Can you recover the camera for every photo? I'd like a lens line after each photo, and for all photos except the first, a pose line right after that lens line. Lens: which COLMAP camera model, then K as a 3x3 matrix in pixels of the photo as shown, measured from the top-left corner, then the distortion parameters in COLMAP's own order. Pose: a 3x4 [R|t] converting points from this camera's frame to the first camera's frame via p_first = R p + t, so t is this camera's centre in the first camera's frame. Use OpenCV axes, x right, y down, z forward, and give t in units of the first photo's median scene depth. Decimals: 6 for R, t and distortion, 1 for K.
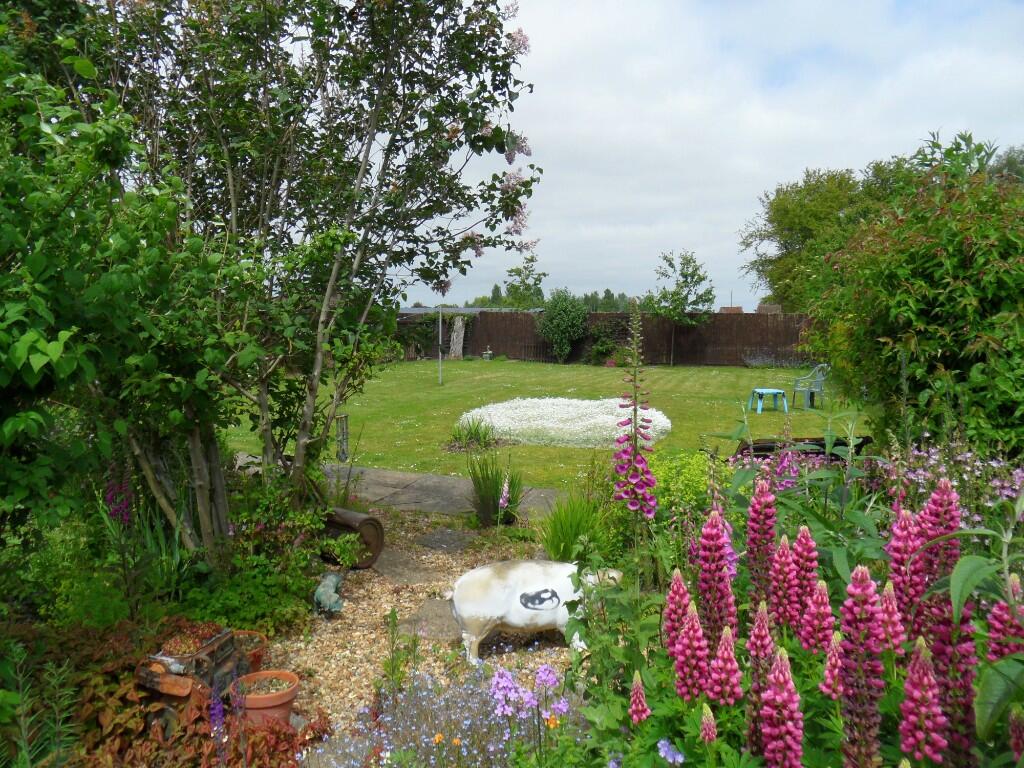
lens RADIAL K [[759.2, 0, 511.4], [0, 759.2, 388.3], [0, 0, 1]] dist [-0.027226, 0.030869]
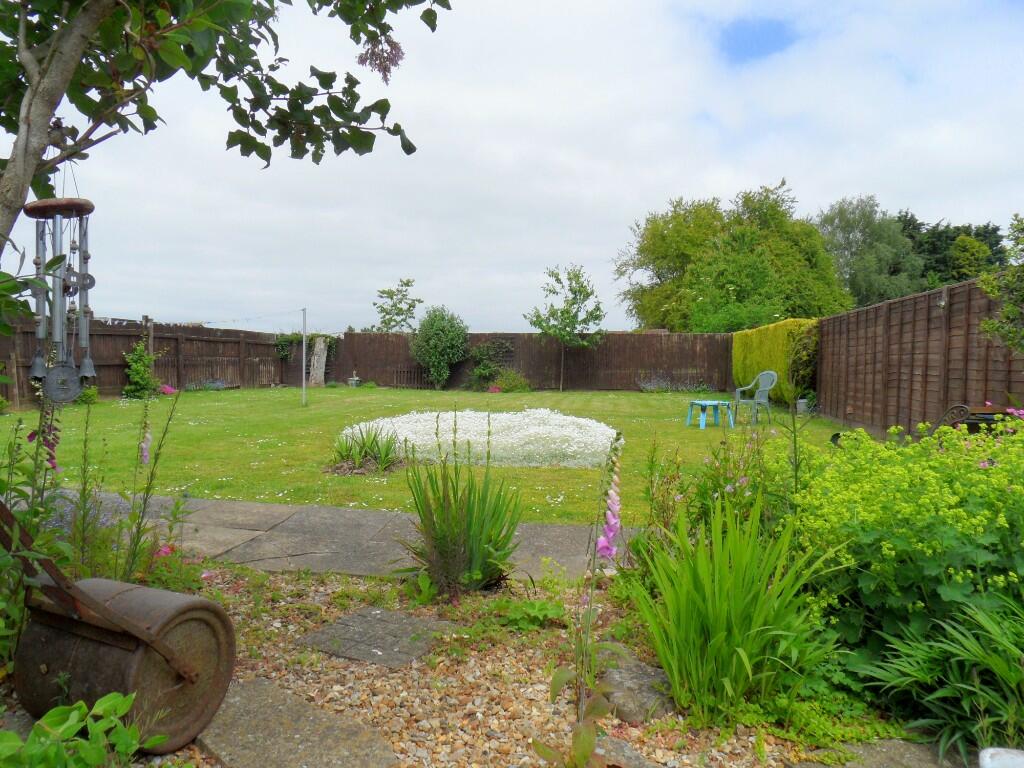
lens RADIAL K [[759.2, 0, 504.0], [0, 759.2, 385.0], [0, 0, 1]] dist [-0.027226, 0.030869]
pose [[0.983571, -0.002992, 0.180498, -0.020915], [0.014141, 0.998067, -0.060514, 0.017676], [-0.179968, 0.062072, 0.981712, 0.120054]]
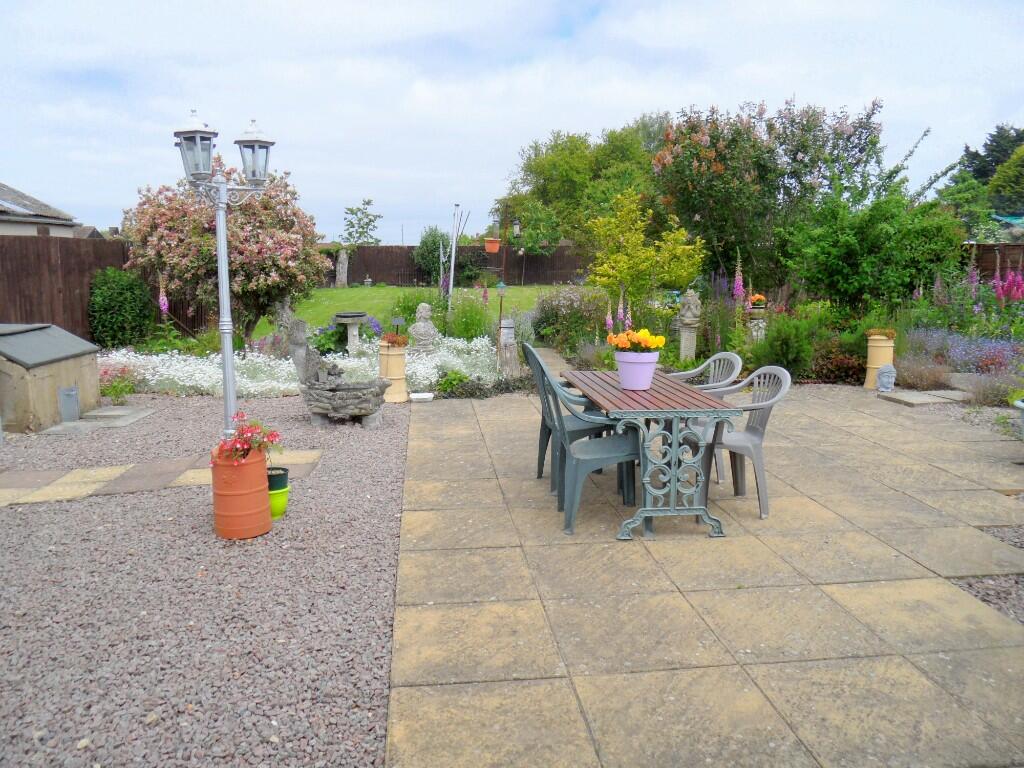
lens RADIAL K [[759.2, 0, 508.5], [0, 759.2, 388.2], [0, 0, 1]] dist [-0.027226, 0.030869]
pose [[0.892300, -0.091905, 0.441990, -0.426110], [0.053357, 0.993666, 0.098900, 0.016712], [-0.448280, -0.064666, 0.891551, -0.197022]]
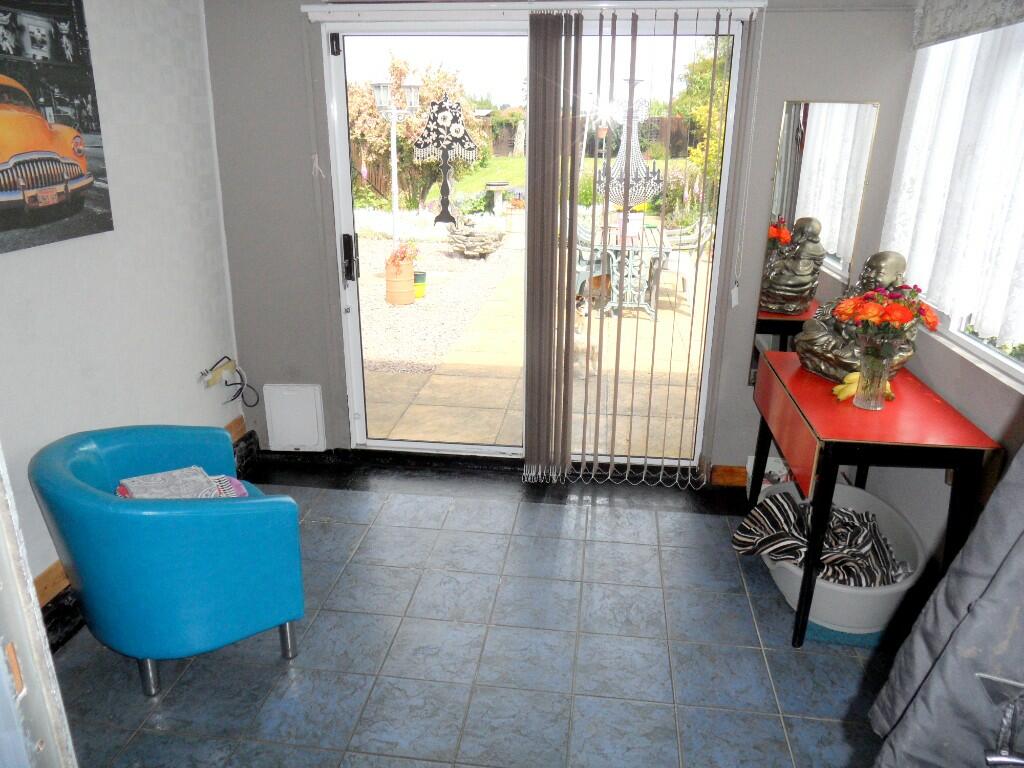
lens RADIAL K [[759.2, 0, 504.5], [0, 759.2, 378.7], [0, 0, 1]] dist [-0.027226, 0.030869]
pose [[0.976627, -0.073328, 0.202044, -0.430430], [0.022838, 0.970086, 0.241683, 0.017275], [-0.213722, -0.231420, 0.949088, -0.321660]]
